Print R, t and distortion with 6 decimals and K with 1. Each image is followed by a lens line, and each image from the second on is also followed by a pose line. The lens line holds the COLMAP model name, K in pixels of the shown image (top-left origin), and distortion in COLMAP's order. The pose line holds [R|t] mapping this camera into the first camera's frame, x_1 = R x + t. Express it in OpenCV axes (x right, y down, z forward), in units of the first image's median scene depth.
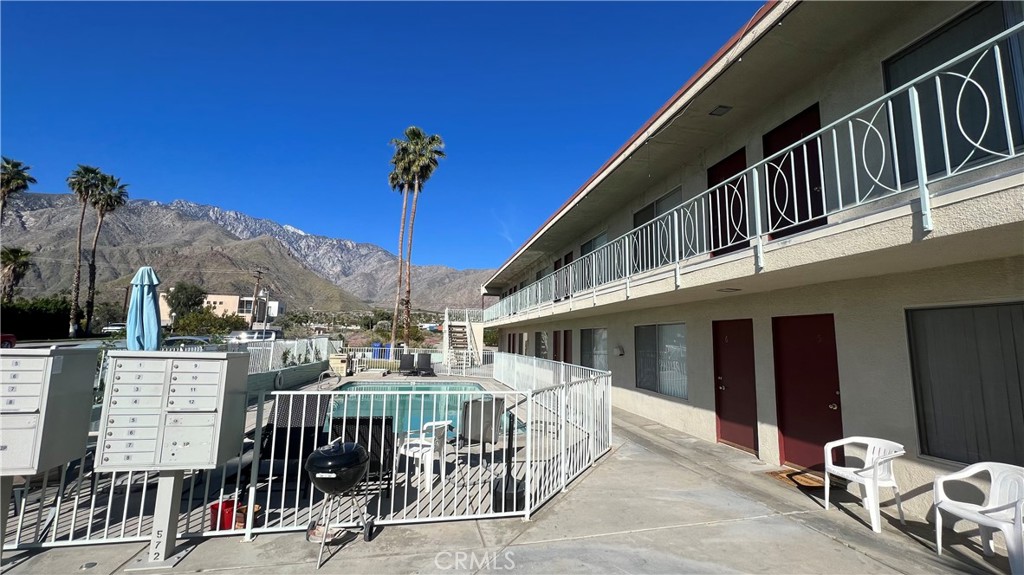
lens RADIAL K [[404.7, 0, 514.3], [0, 404.7, 289.9], [0, 0, 1]] dist [-0.004210, 0.000218]
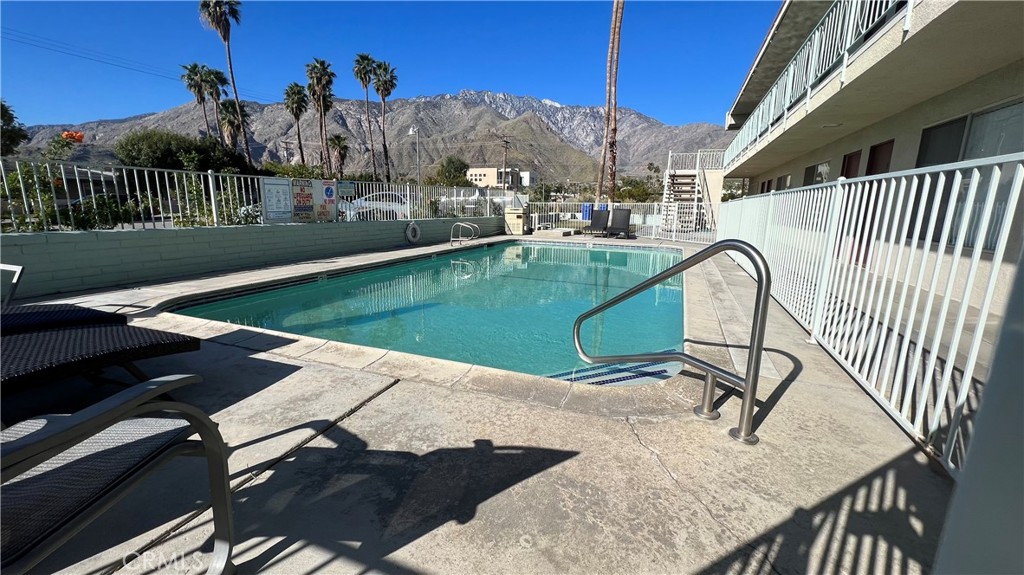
lens RADIAL K [[410.1, 0, 512.0], [0, 410.1, 287.5], [0, 0, 1]] dist [0.001167, 0.000024]
pose [[0.829747, 0.101112, -0.548905, 0.044142], [0.072231, 0.955731, 0.285239, 0.074074], [0.553447, -0.276324, 0.785711, 0.287647]]
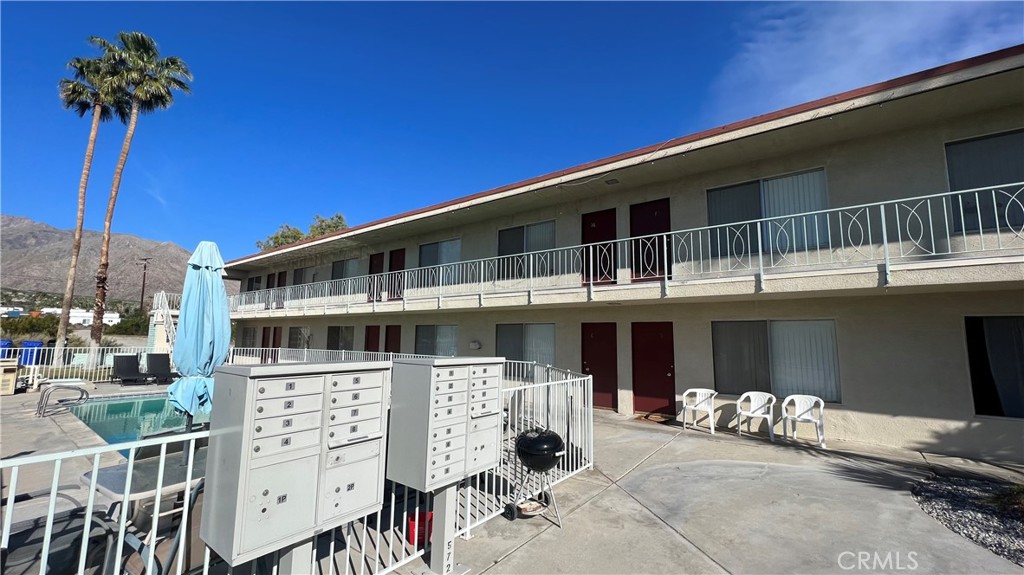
lens RADIAL K [[404.7, 0, 514.3], [0, 404.7, 289.9], [0, 0, 1]] dist [-0.004210, 0.000218]
pose [[0.759410, 0.065451, 0.647312, -0.241491], [-0.077924, 0.996915, -0.009381, -0.002584], [-0.645929, -0.043317, 0.762168, 0.030078]]
